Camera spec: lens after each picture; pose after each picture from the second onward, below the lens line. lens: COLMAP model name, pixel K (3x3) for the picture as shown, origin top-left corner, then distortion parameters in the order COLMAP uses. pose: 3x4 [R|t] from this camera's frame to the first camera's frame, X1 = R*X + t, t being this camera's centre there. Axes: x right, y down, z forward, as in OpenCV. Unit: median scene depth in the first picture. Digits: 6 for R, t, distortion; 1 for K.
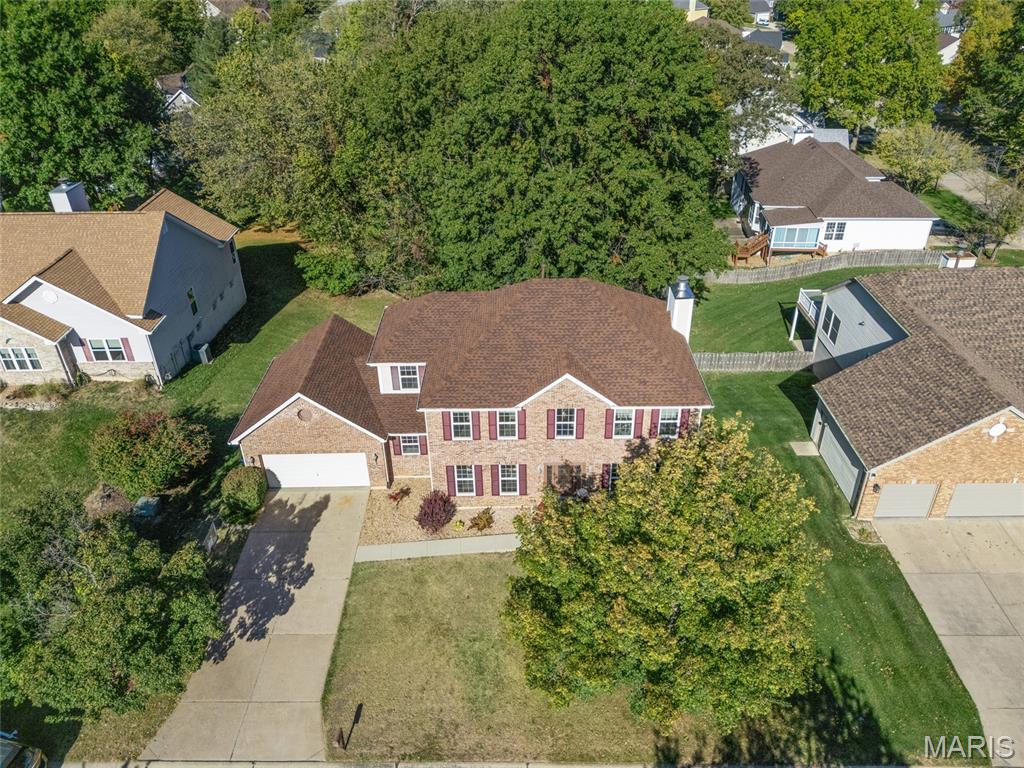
lens RADIAL K [[759.8, 0, 515.8], [0, 759.8, 381.7], [0, 0, 1]] dist [0.027942, -0.008618]
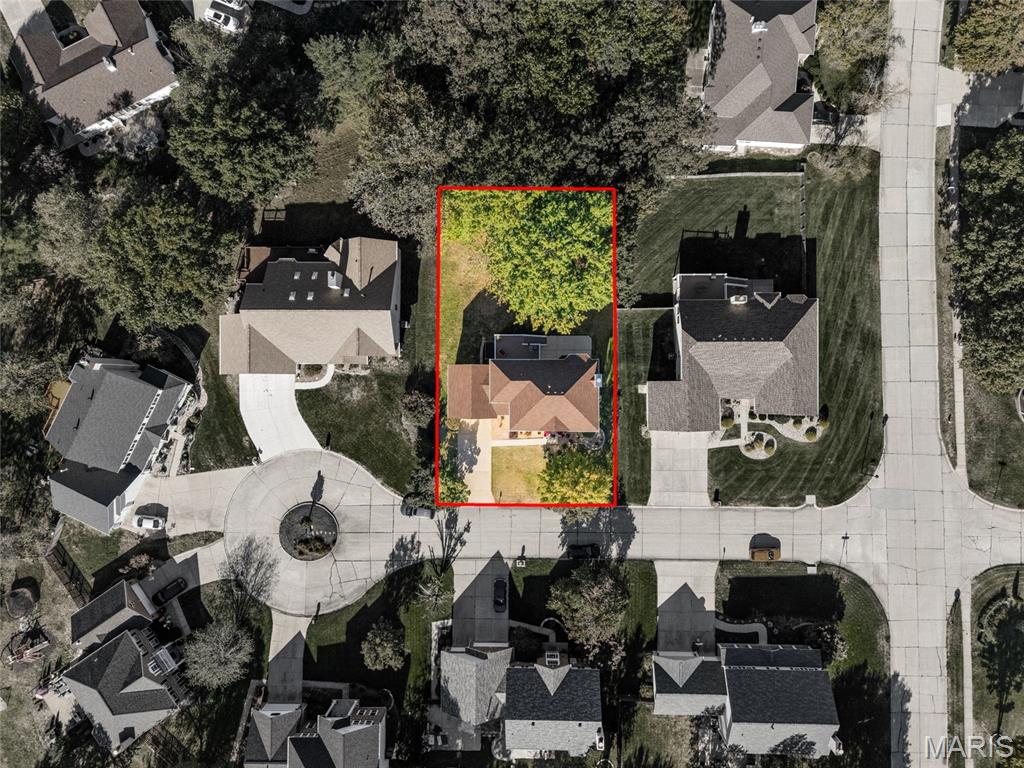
lens RADIAL K [[759.8, 0, 515.8], [0, 759.8, 381.7], [0, 0, 1]] dist [0.027942, -0.008618]
pose [[0.999750, 0.004199, -0.021949, -0.028779], [0.016549, 0.520901, 0.853456, -2.766175], [0.015017, -0.853607, 0.520702, -0.517131]]
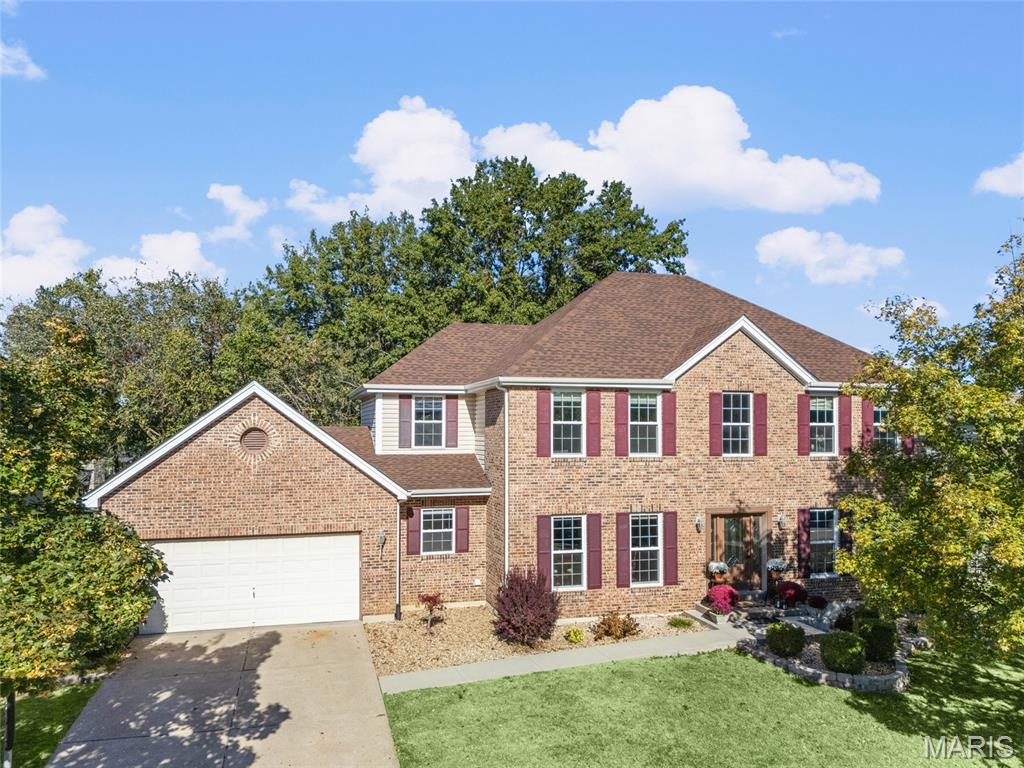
lens RADIAL K [[787.6, 0, 517.0], [0, 787.6, 385.7], [0, 0, 1]] dist [0.002848, -0.002551]
pose [[0.963934, 0.029947, 0.264452, -0.254352], [0.124532, 0.827406, -0.547622, 0.335399], [-0.235209, 0.560805, 0.793836, 0.526768]]
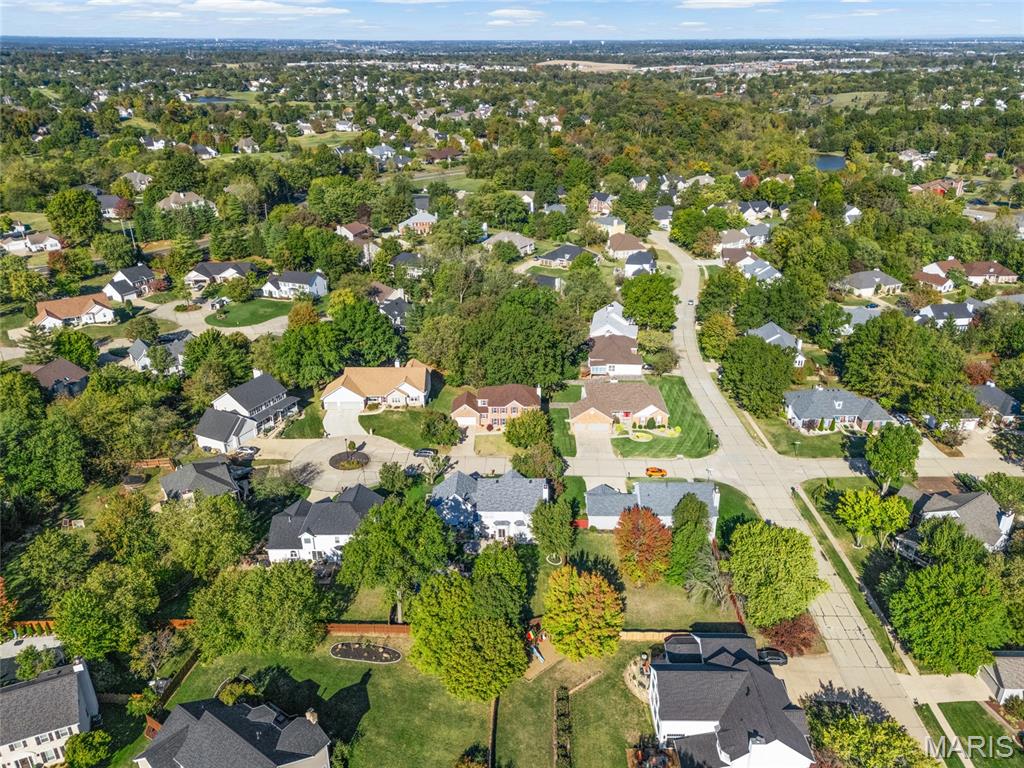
lens RADIAL K [[759.8, 0, 515.8], [0, 759.8, 381.7], [0, 0, 1]] dist [0.027942, -0.008618]
pose [[0.999938, 0.010926, -0.002189, 0.083909], [-0.011114, 0.991951, -0.126135, 0.530028], [0.000793, 0.126152, 0.992011, -4.357852]]
